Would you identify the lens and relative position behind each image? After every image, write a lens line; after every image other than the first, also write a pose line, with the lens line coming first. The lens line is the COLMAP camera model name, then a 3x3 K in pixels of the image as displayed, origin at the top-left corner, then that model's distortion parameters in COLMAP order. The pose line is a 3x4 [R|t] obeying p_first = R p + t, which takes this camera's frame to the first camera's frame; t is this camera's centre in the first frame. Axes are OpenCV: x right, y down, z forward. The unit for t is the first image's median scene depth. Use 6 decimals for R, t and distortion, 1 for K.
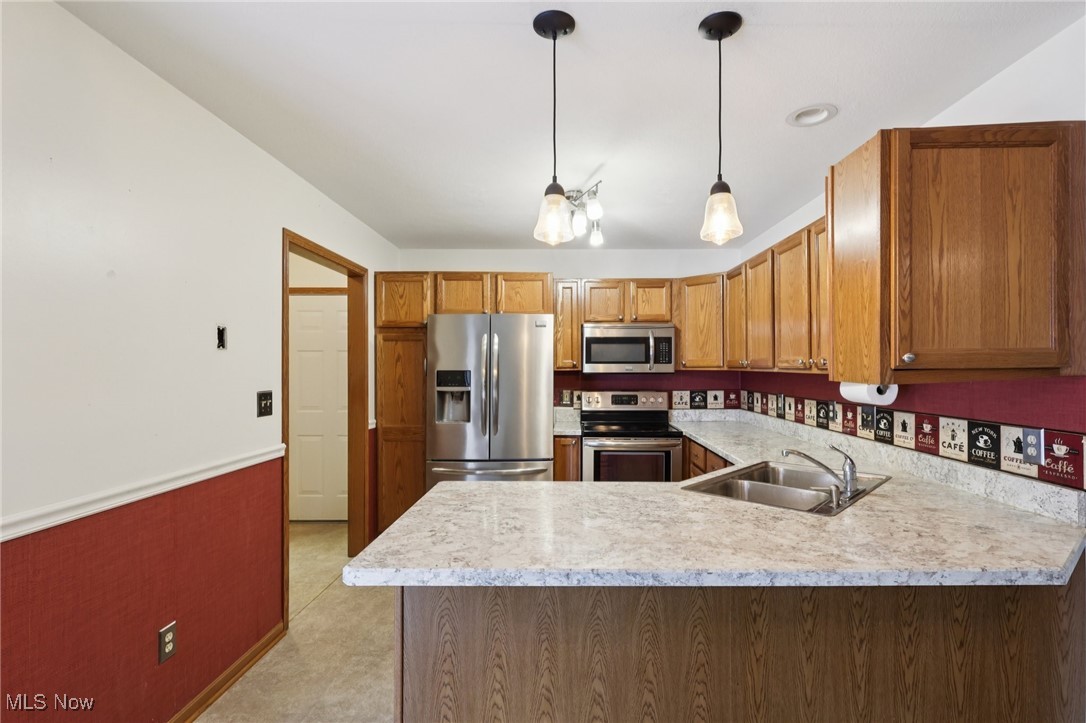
lens RADIAL K [[517.0, 0, 564.9], [0, 517.0, 367.7], [0, 0, 1]] dist [-0.001097, 0.000105]
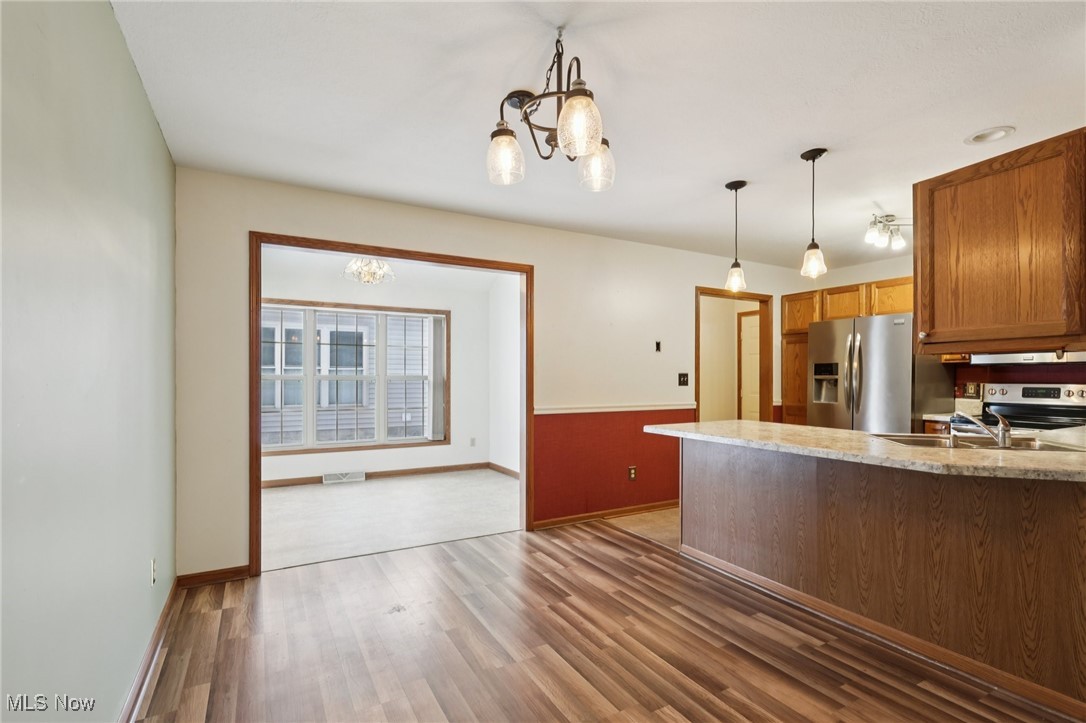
lens RADIAL K [[507.5, 0, 544.0], [0, 507.5, 378.8], [0, 0, 1]] dist [-0.015275, -0.000143]
pose [[0.489347, 0.003483, -0.872082, 1.346963], [-0.000078, 0.999992, 0.003950, 0.096733], [0.872089, -0.001865, 0.489344, -0.640854]]
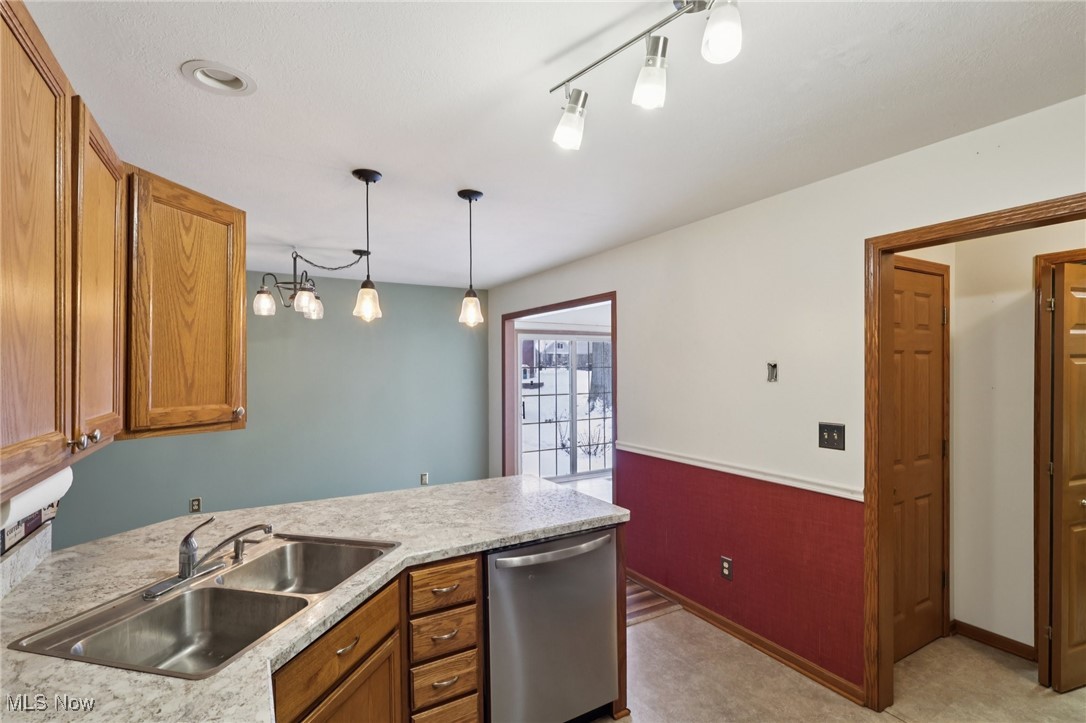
lens RADIAL K [[503.4, 0, 542.7], [0, 503.4, 366.6], [0, 0, 1]] dist [0.003040, 0.000576]
pose [[-0.857441, 0.003922, -0.514567, 0.616148], [0.005235, 0.999986, -0.001101, -0.104212], [0.514555, -0.003638, -0.857450, 2.494259]]
